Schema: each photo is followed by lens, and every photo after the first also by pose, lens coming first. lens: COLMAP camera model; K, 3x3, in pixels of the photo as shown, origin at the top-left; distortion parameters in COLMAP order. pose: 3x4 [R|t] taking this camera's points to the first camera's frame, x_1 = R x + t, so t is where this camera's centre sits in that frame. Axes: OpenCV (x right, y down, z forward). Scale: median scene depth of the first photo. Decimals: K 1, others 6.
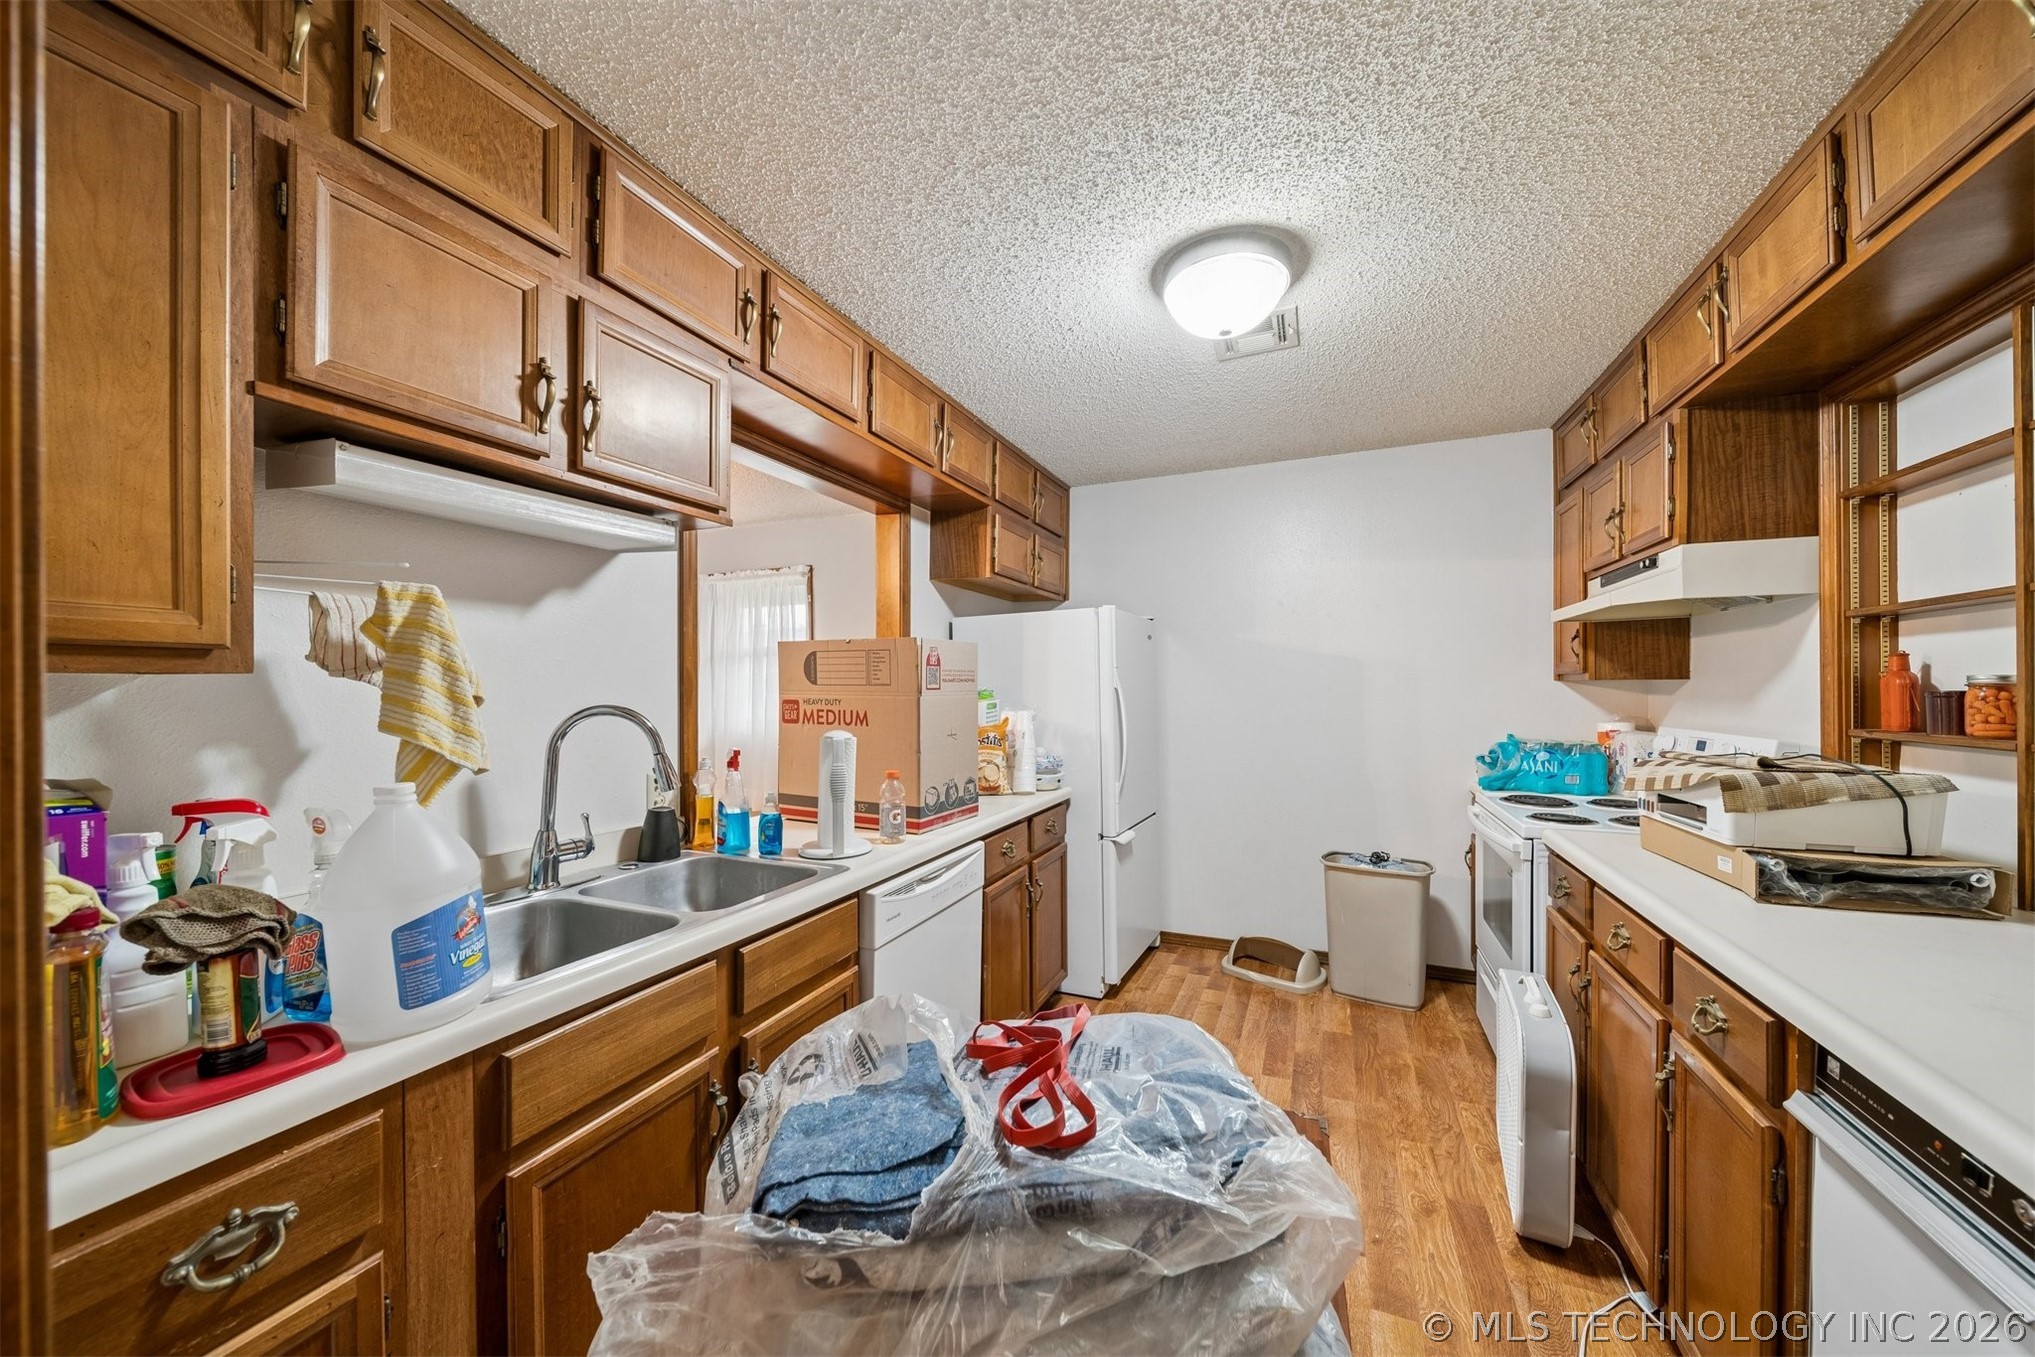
lens RADIAL K [[716.2, 0, 1043.2], [0, 716.2, 685.9], [0, 0, 1]] dist [0.001629, -0.001217]
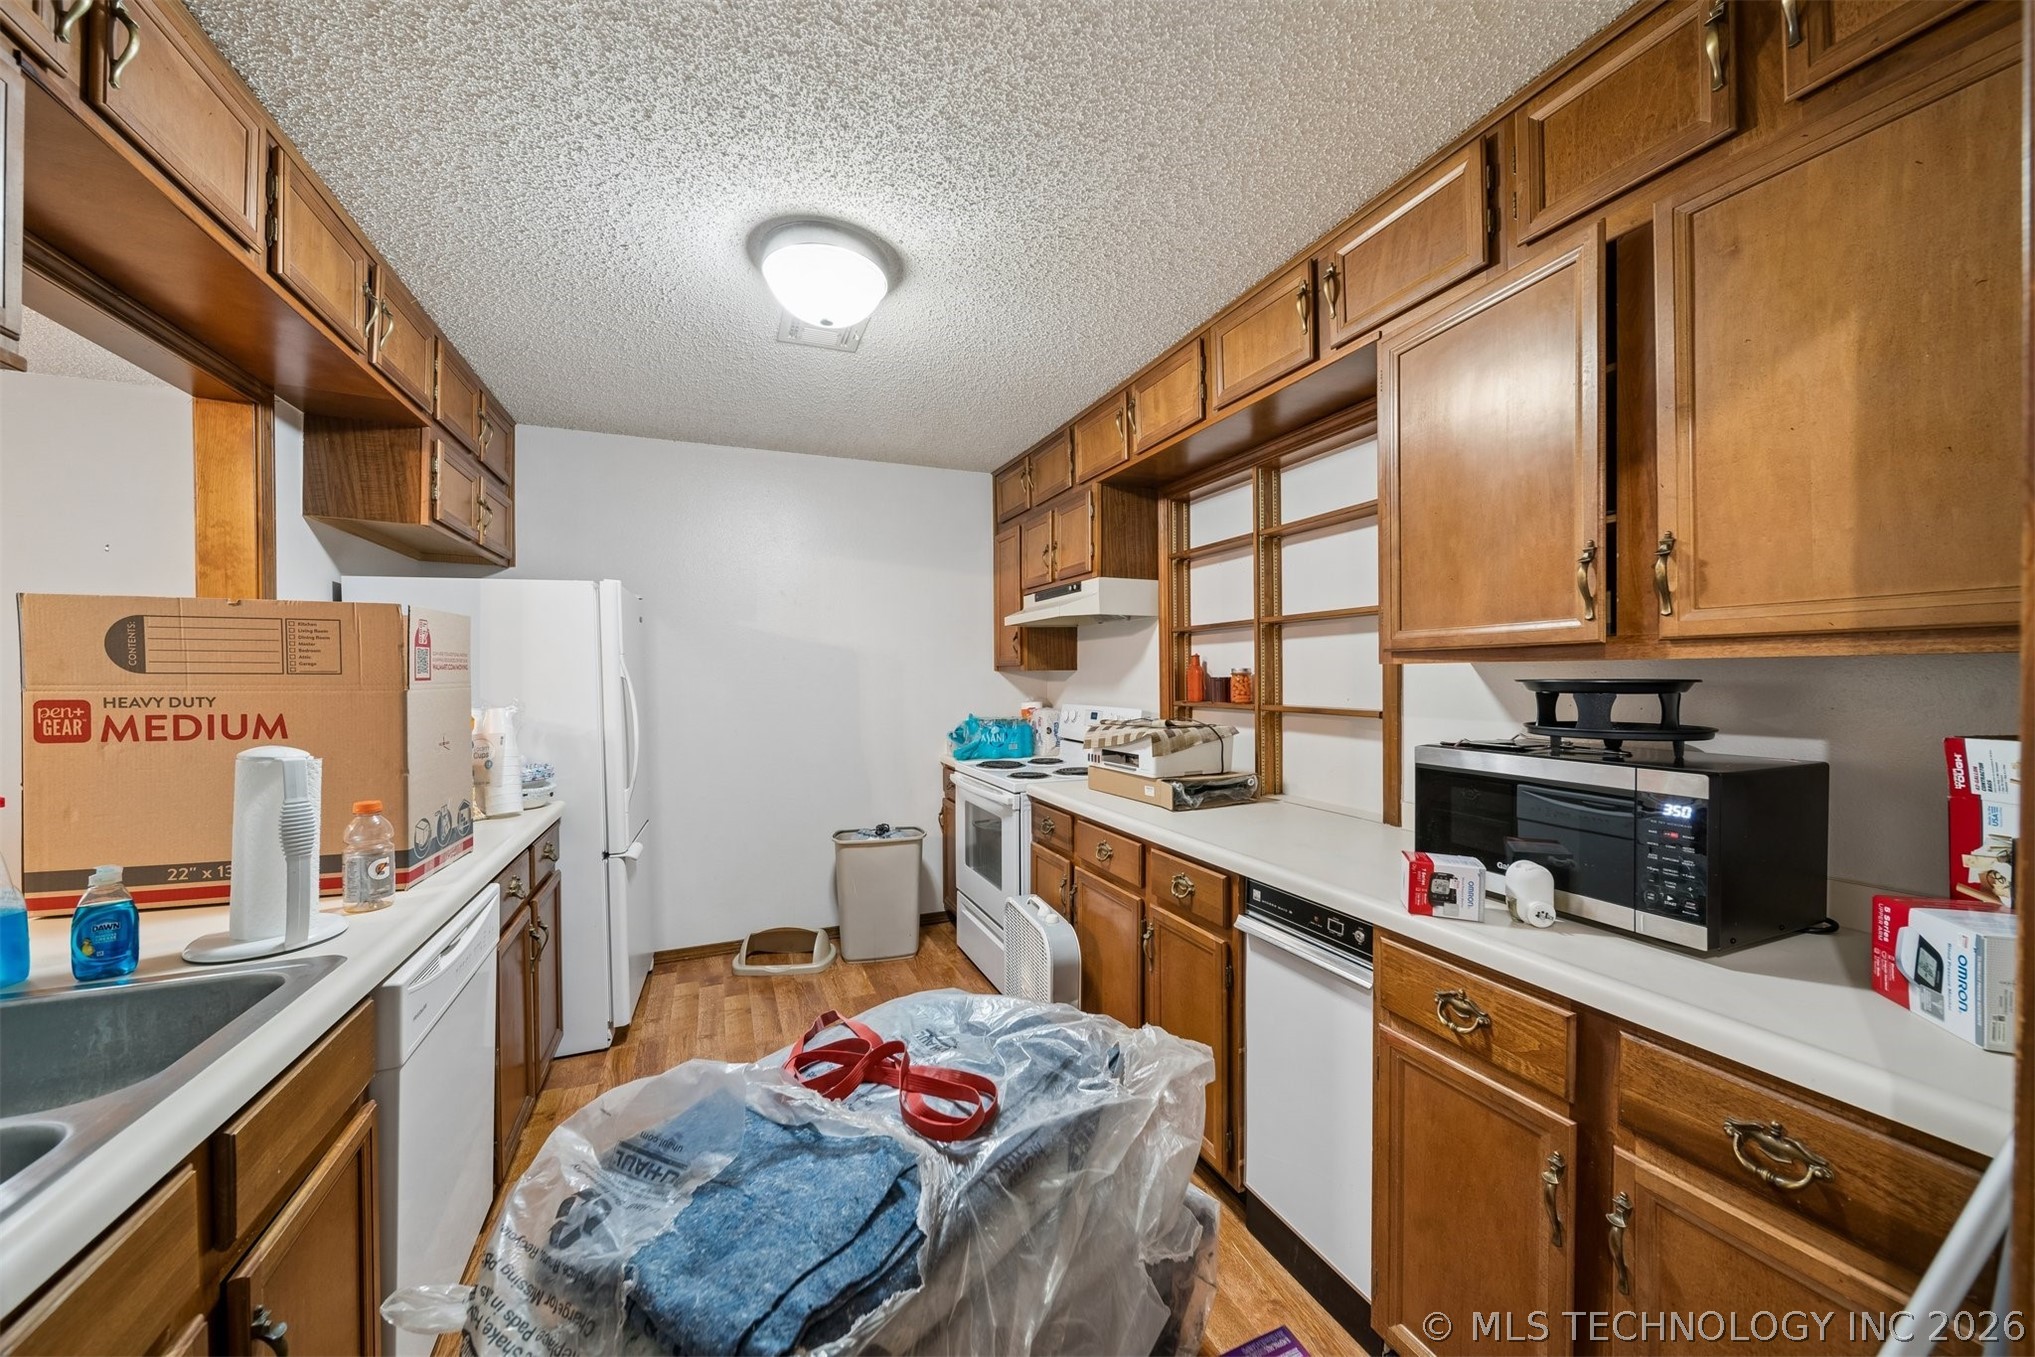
lens RADIAL K [[716.2, 0, 1025.0], [0, 716.2, 678.3], [0, 0, 1]] dist [0.001629, -0.001217]
pose [[0.701656, -0.003992, 0.712504, -0.257082], [0.001554, 0.999990, 0.004073, 0.001409], [-0.712514, -0.001750, 0.701656, 0.094278]]
